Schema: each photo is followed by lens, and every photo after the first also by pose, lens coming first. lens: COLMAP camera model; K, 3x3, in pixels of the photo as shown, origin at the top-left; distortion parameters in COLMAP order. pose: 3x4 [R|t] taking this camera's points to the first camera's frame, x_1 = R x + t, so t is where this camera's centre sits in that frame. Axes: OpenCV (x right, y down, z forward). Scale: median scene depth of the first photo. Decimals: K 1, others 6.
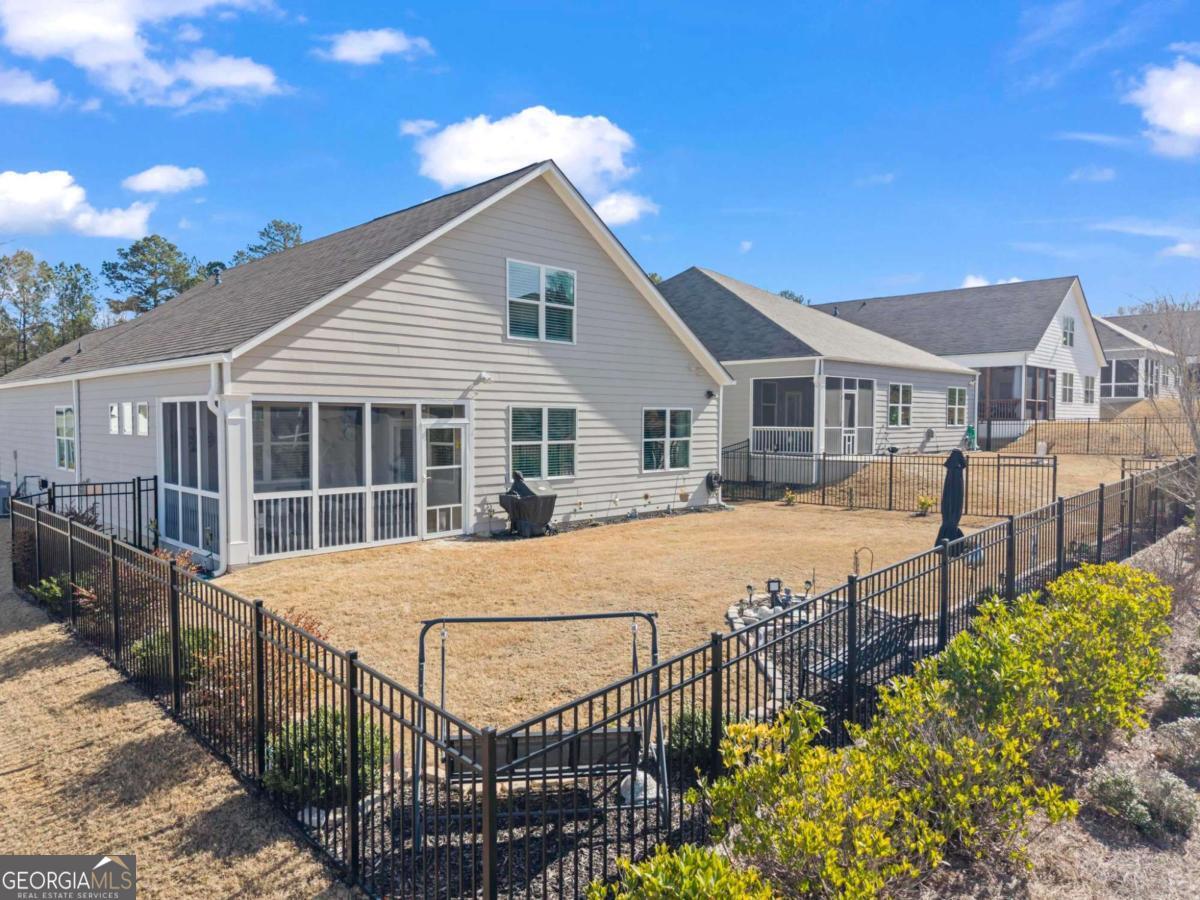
lens RADIAL K [[809.9, 0, 603.9], [0, 809.9, 455.9], [0, 0, 1]] dist [0.030947, -0.025966]
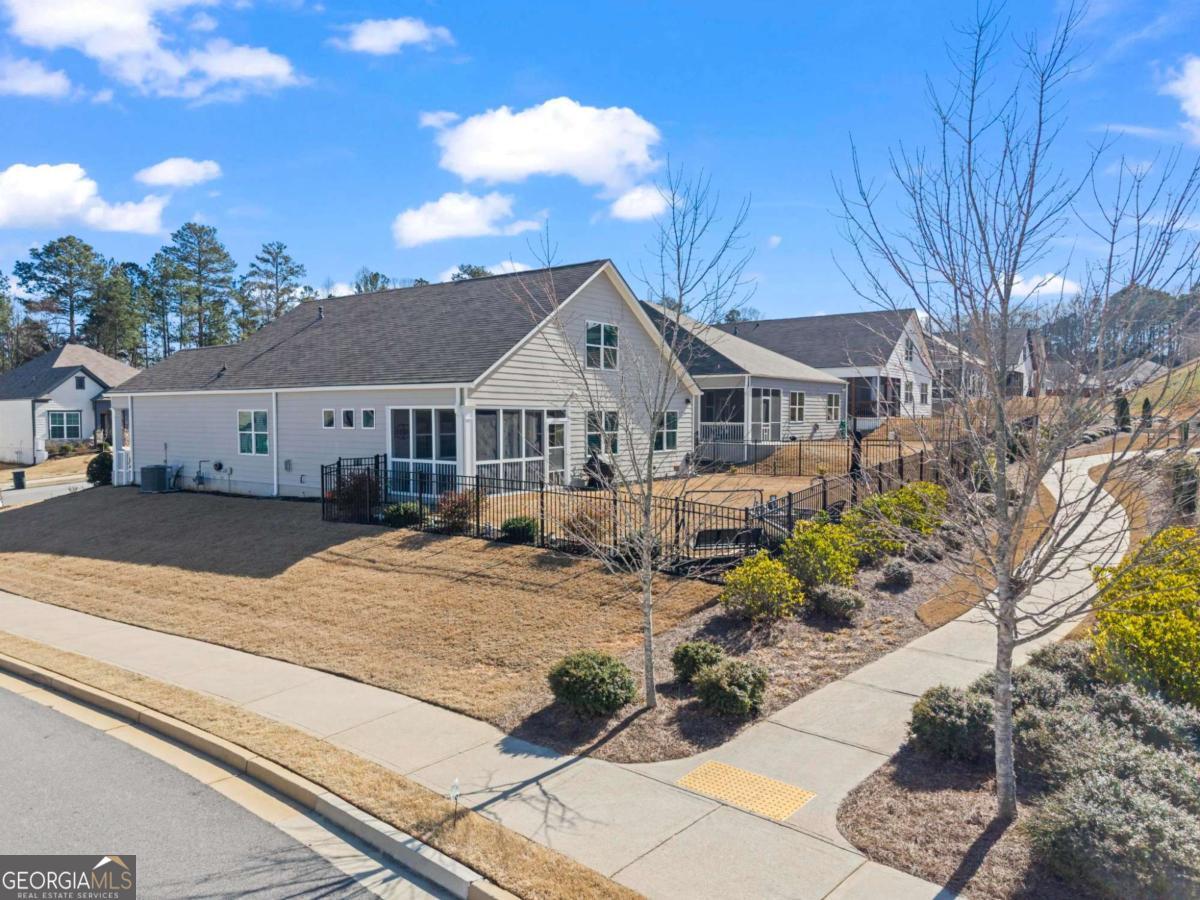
lens RADIAL K [[809.9, 0, 596.8], [0, 809.9, 447.8], [0, 0, 1]] dist [0.030947, -0.025966]
pose [[0.989374, -0.008765, 0.145127, -0.265664], [0.009578, 0.999942, -0.004901, 0.017633], [-0.145075, 0.006239, 0.989401, -0.492311]]
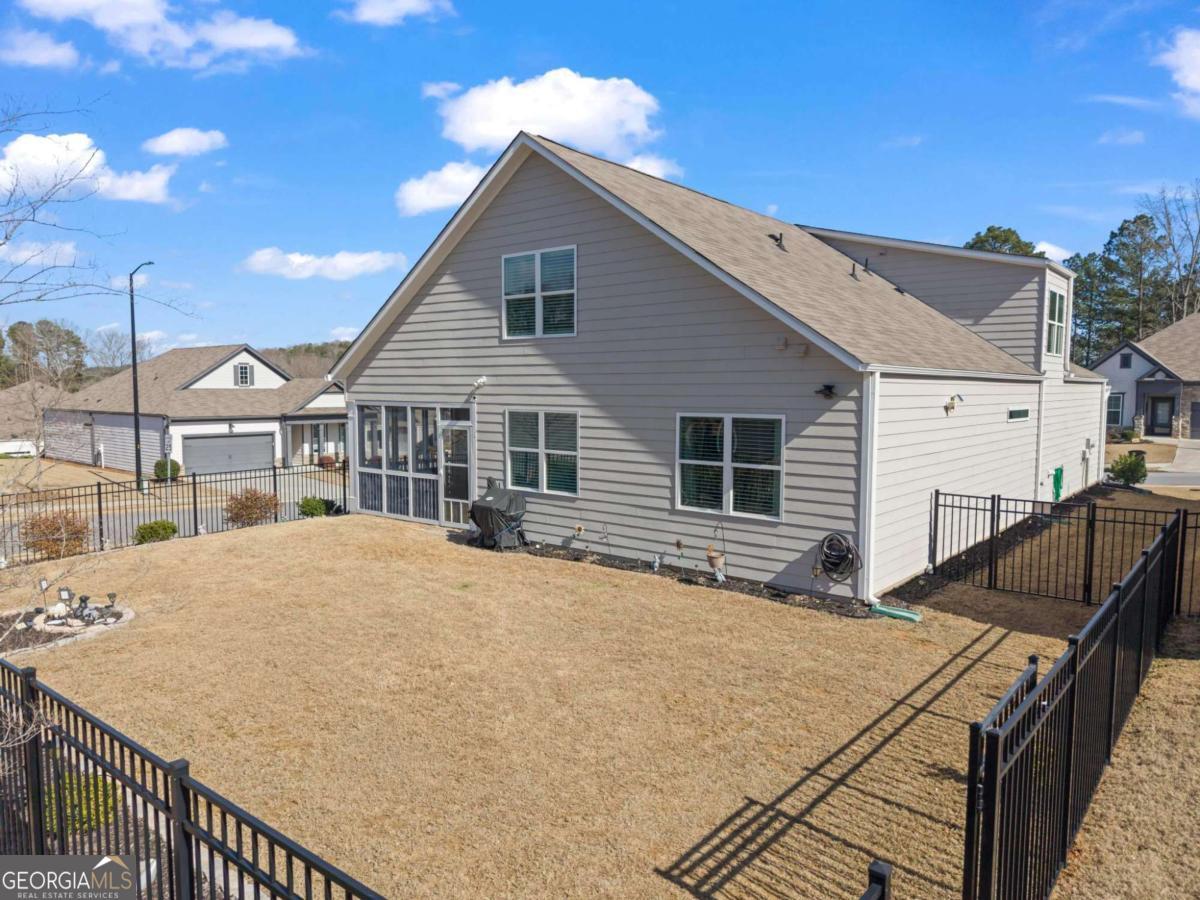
lens RADIAL K [[809.9, 0, 600.9], [0, 809.9, 449.9], [0, 0, 1]] dist [0.030947, -0.025966]
pose [[0.074378, 0.073524, -0.994516, 0.675952], [-0.047722, 0.996398, 0.070095, -0.068851], [0.996088, 0.042247, 0.077619, 0.825806]]
